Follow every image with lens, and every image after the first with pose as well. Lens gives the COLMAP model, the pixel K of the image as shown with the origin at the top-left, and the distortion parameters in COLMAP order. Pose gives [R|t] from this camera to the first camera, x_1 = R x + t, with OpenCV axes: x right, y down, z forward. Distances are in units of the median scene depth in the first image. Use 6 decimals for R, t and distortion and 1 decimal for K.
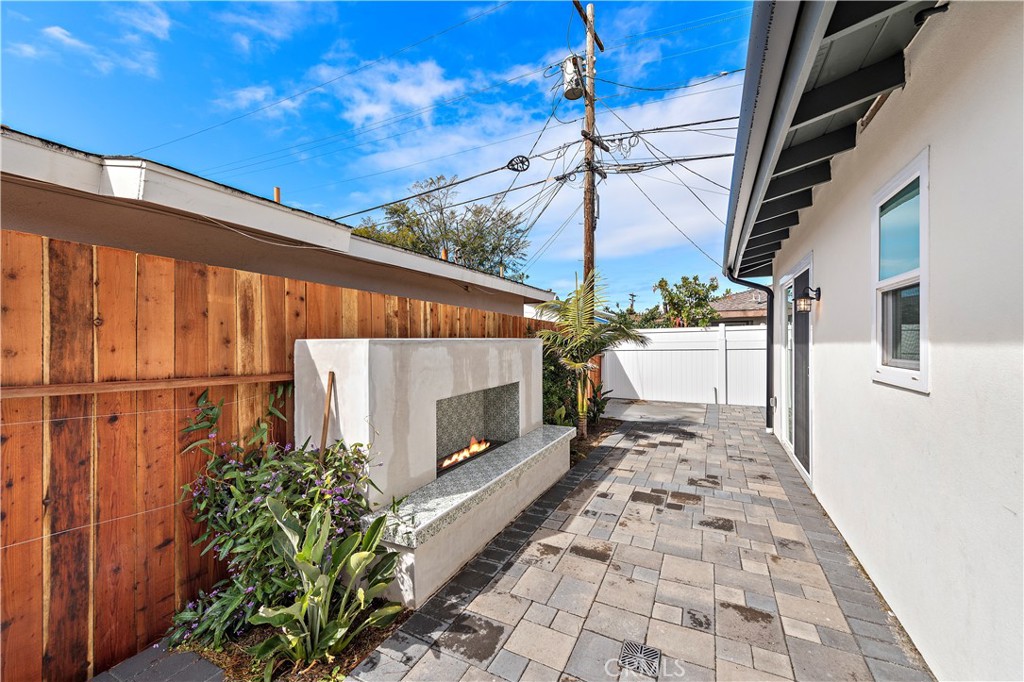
lens RADIAL K [[401.5, 0, 515.0], [0, 401.5, 343.3], [0, 0, 1]] dist [0.005177, -0.000187]
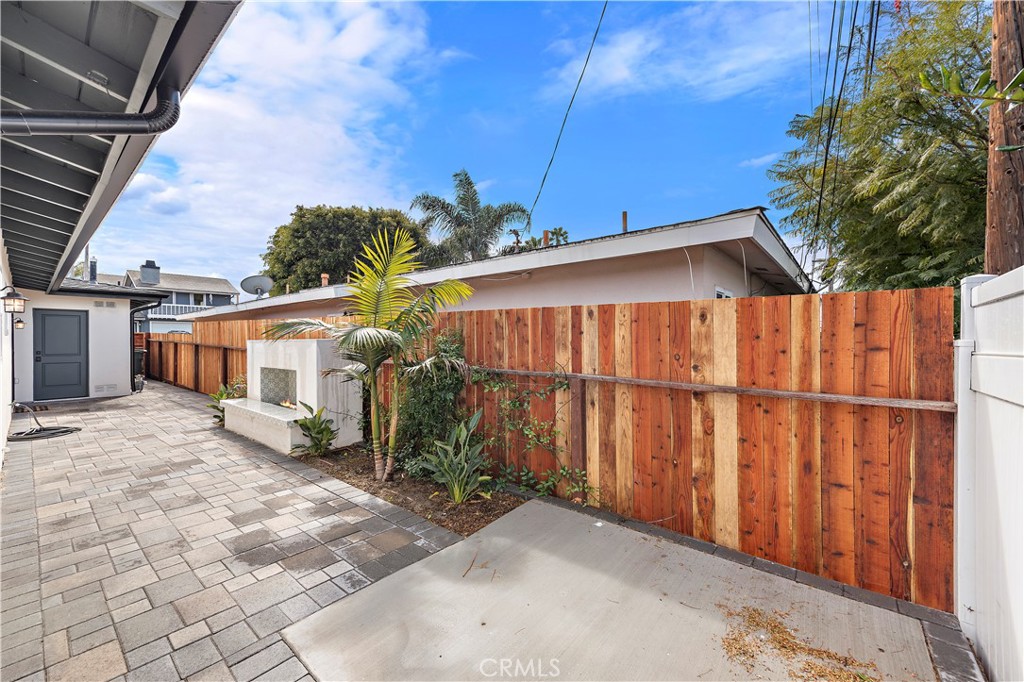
lens RADIAL K [[401.5, 0, 512.1], [0, 401.5, 341.2], [0, 0, 1]] dist [0.005177, -0.000187]
pose [[-0.235909, 0.008305, -0.971740, 1.223368], [-0.001349, 0.999960, 0.008874, -0.019475], [0.971774, 0.003405, -0.235888, 2.118226]]
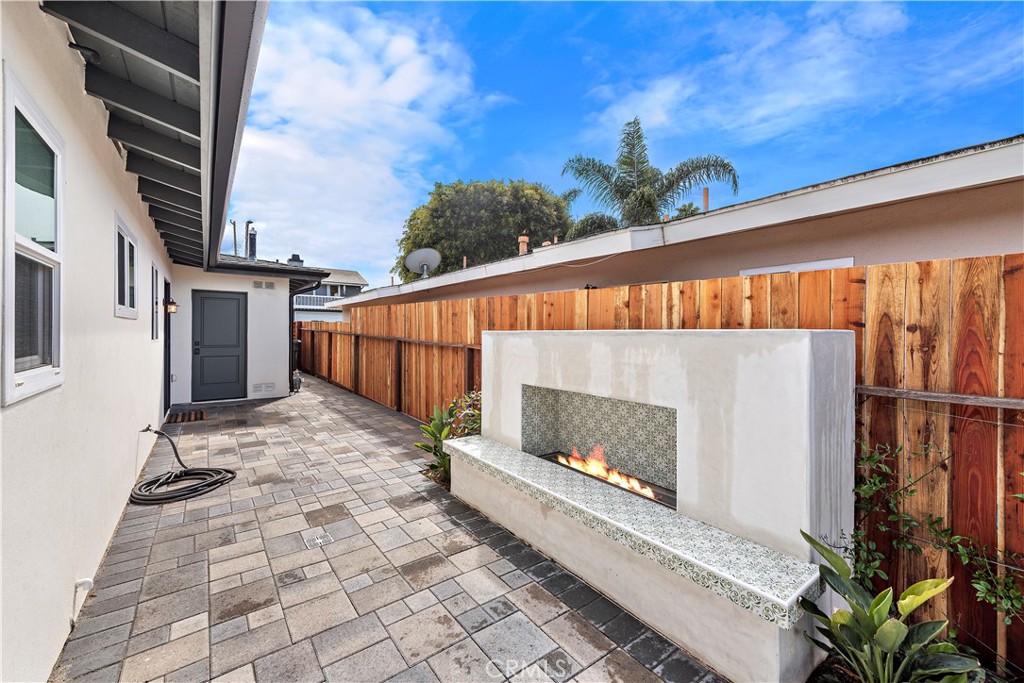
lens RADIAL K [[401.5, 0, 509.6], [0, 401.5, 332.2], [0, 0, 1]] dist [0.005177, -0.000187]
pose [[-0.453774, 0.005192, -0.891102, 0.623799], [-0.008110, 0.999918, 0.009955, -0.013377], [0.891080, 0.011744, -0.453695, 1.085562]]
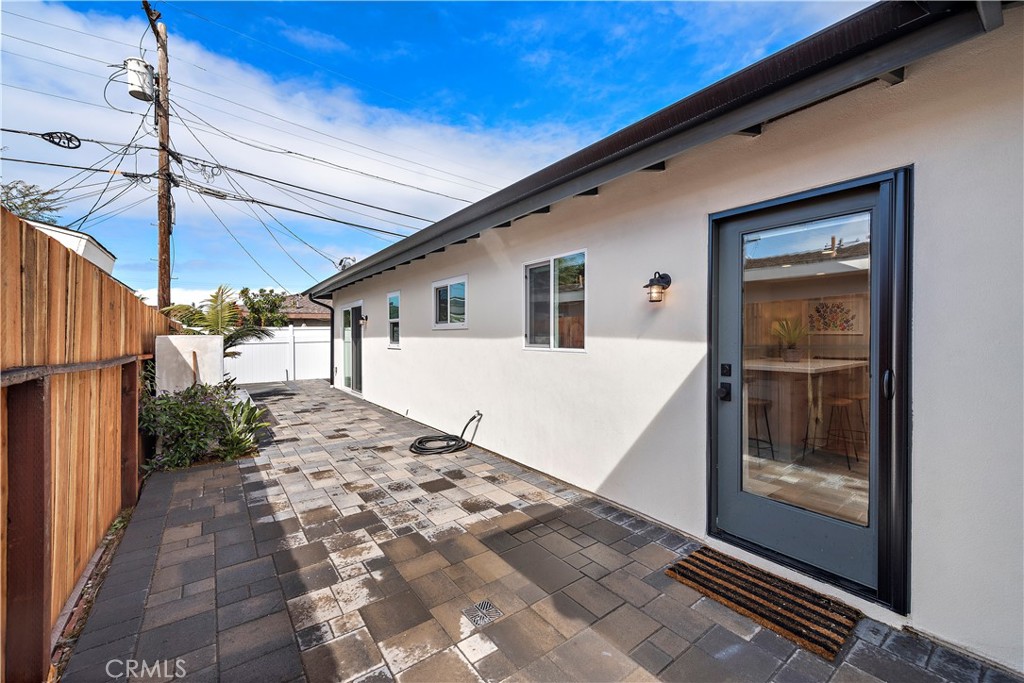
lens RADIAL K [[401.5, 0, 511.0], [0, 401.5, 340.1], [0, 0, 1]] dist [0.005177, -0.000187]
pose [[0.456224, -0.007248, 0.889836, -0.927413], [0.005670, 0.999970, 0.005238, 0.006493], [-0.889847, 0.002656, 0.456251, -0.822085]]
